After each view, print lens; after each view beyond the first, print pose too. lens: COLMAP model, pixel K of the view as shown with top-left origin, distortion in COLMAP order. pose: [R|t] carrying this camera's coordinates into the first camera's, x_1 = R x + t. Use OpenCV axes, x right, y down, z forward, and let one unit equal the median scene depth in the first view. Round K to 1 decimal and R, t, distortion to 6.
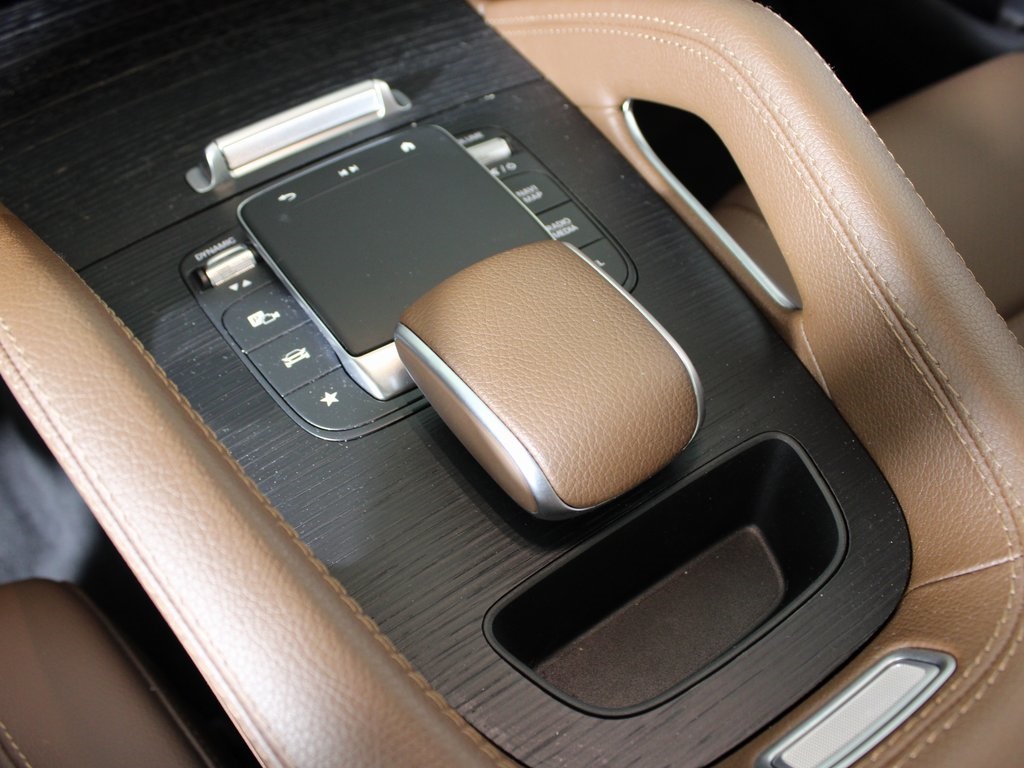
lens RADIAL K [[934.8, 0, 515.3], [0, 934.8, 383.5], [0, 0, 1]] dist [-0.120355, 0.000000]
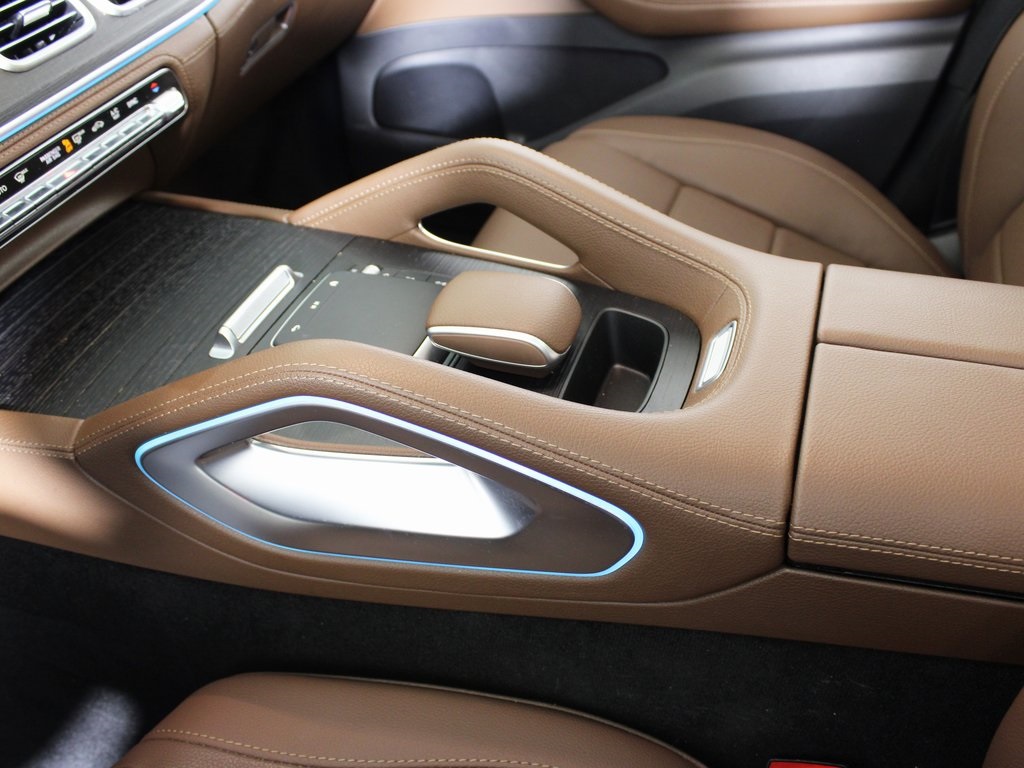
lens RADIAL K [[934.8, 0, 510.9], [0, 934.8, 389.2], [0, 0, 1]] dist [-0.120355, 0.000000]
pose [[0.806215, -0.419733, 0.416943, -0.668655], [0.504111, 0.856241, -0.112795, 0.273889], [-0.309660, 0.301123, 0.901907, -0.594117]]
